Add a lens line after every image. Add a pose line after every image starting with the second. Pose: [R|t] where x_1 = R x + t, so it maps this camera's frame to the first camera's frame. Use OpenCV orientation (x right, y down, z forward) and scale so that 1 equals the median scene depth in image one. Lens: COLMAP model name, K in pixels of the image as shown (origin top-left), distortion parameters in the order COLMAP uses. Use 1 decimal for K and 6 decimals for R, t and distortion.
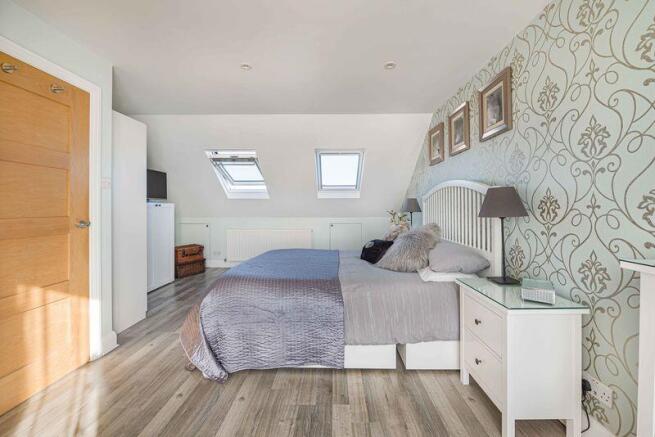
lens RADIAL K [[255.3, 0, 329.7], [0, 255.3, 204.0], [0, 0, 1]] dist [0.019962, -0.001536]
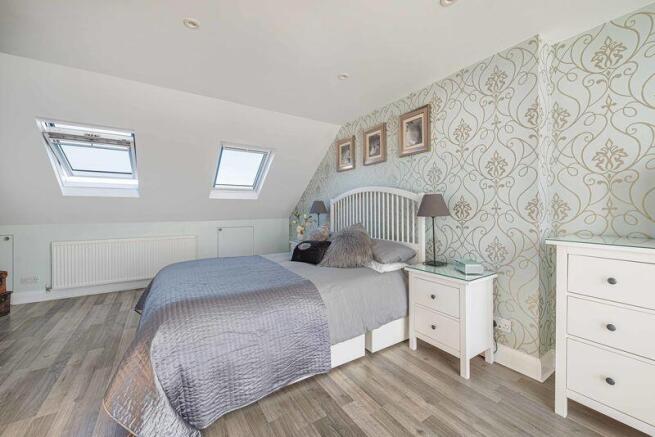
lens RADIAL K [[255.3, 0, 320.3], [0, 255.3, 206.5], [0, 0, 1]] dist [0.019962, -0.001536]
pose [[0.844712, 0.006373, 0.535183, -0.501735], [-0.008371, 0.999964, 0.001304, 0.003262], [-0.535156, -0.005582, 0.844735, 0.176886]]
